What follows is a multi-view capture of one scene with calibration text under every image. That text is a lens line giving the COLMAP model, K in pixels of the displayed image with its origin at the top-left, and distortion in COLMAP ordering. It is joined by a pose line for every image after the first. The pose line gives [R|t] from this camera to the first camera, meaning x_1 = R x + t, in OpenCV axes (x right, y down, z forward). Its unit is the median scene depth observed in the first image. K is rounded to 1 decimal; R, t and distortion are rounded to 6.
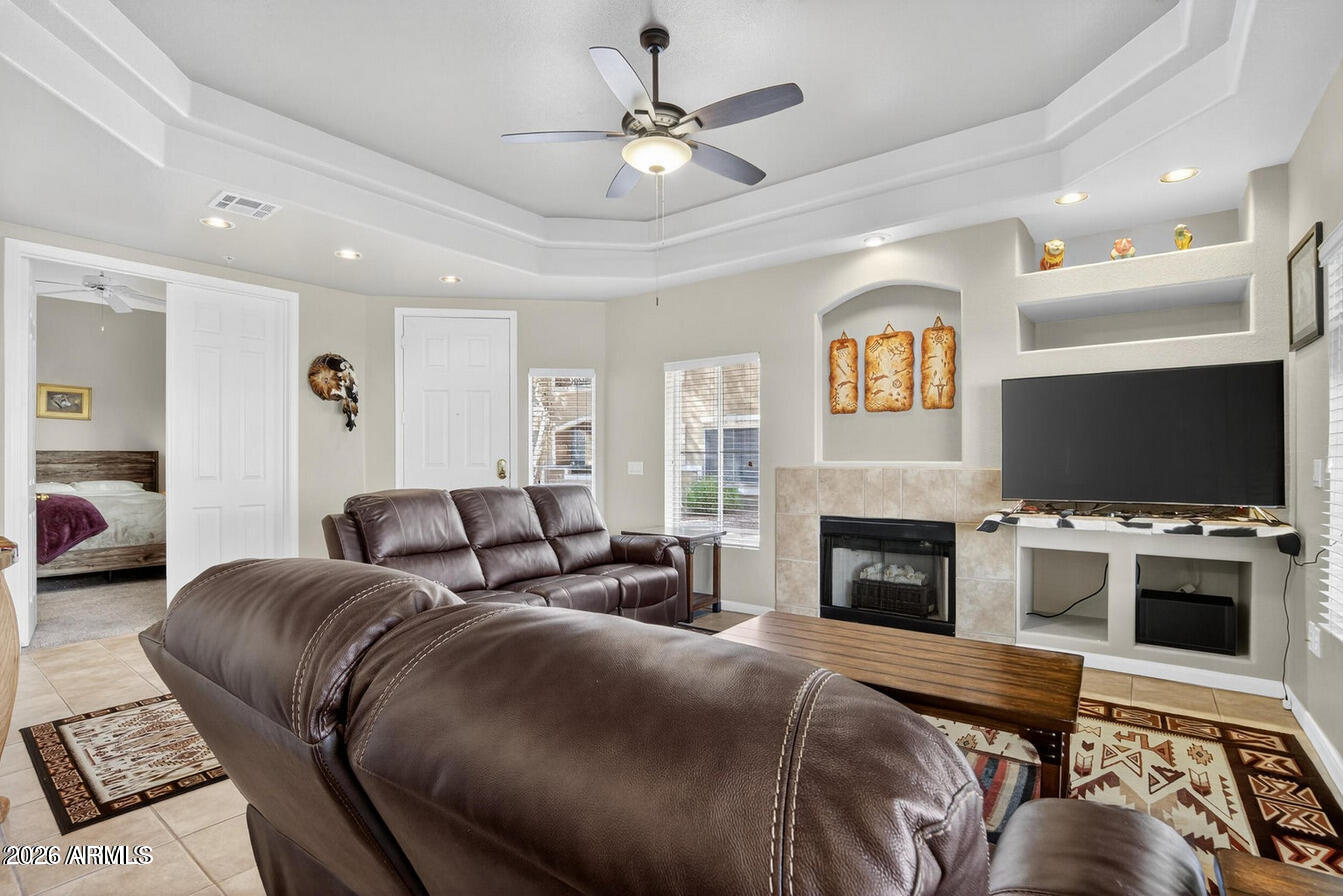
lens RADIAL K [[644.1, 0, 674.2], [0, 644.1, 461.5], [0, 0, 1]] dist [-0.019991, 0.000171]
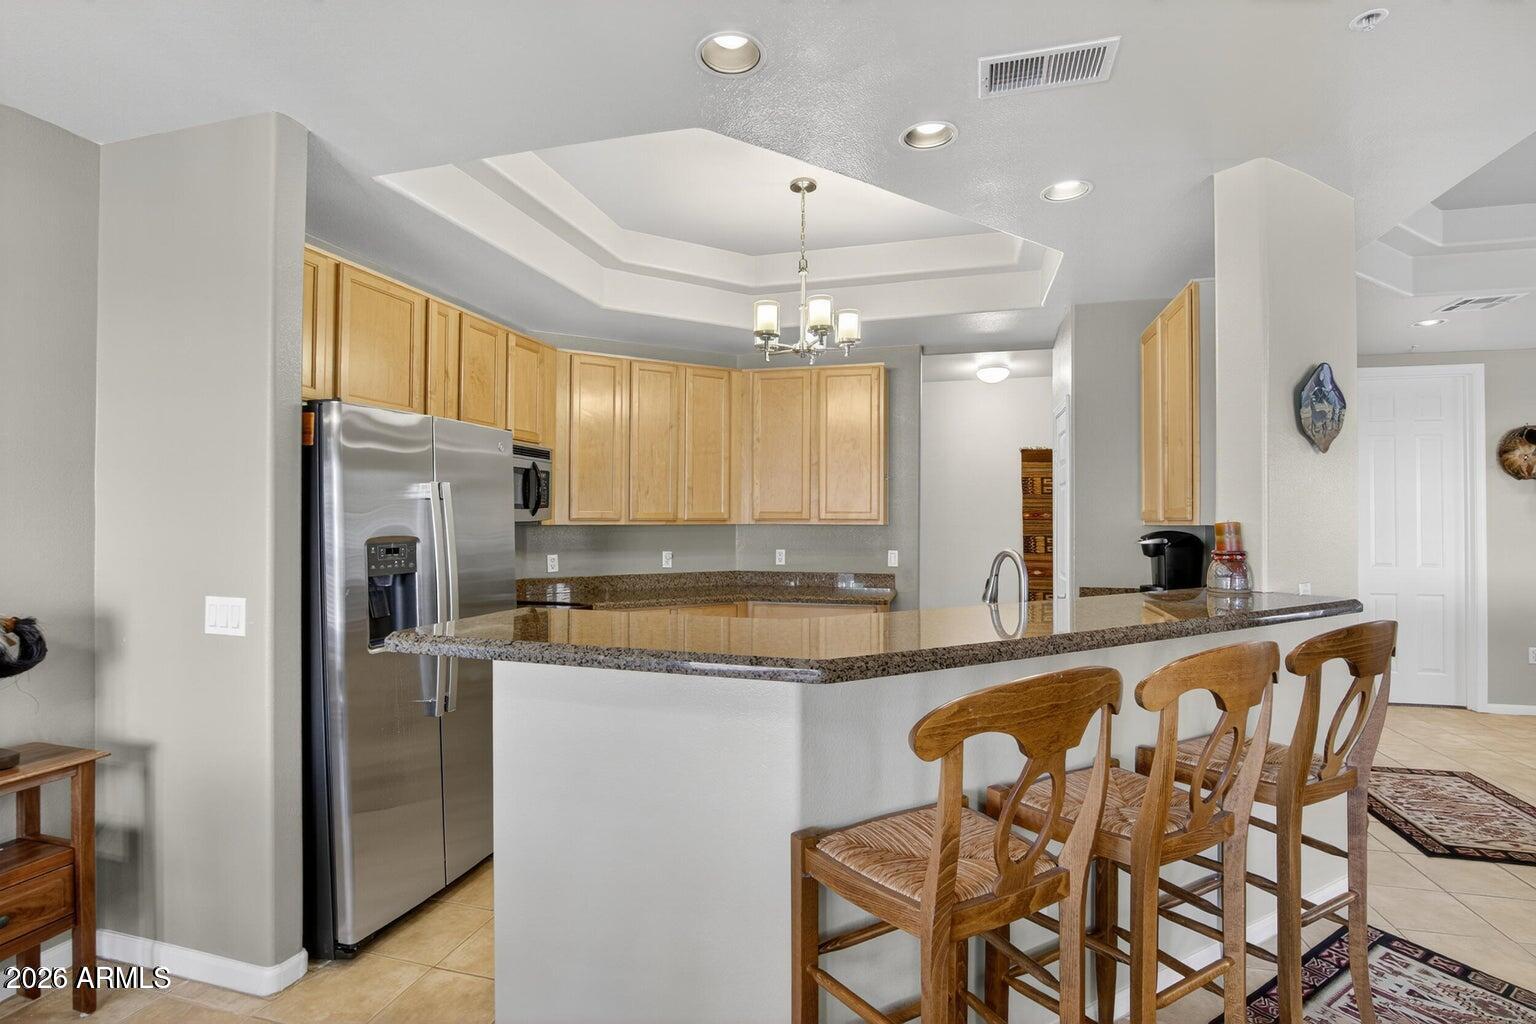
lens RADIAL K [[713.0, 0, 784.6], [0, 713.0, 515.0], [0, 0, 1]] dist [-0.003286, -0.000758]
pose [[0.380432, -0.004034, -0.924800, -0.044043], [-0.004543, 0.999970, -0.006230, -0.046119], [0.924798, 0.006572, 0.380402, -0.349854]]
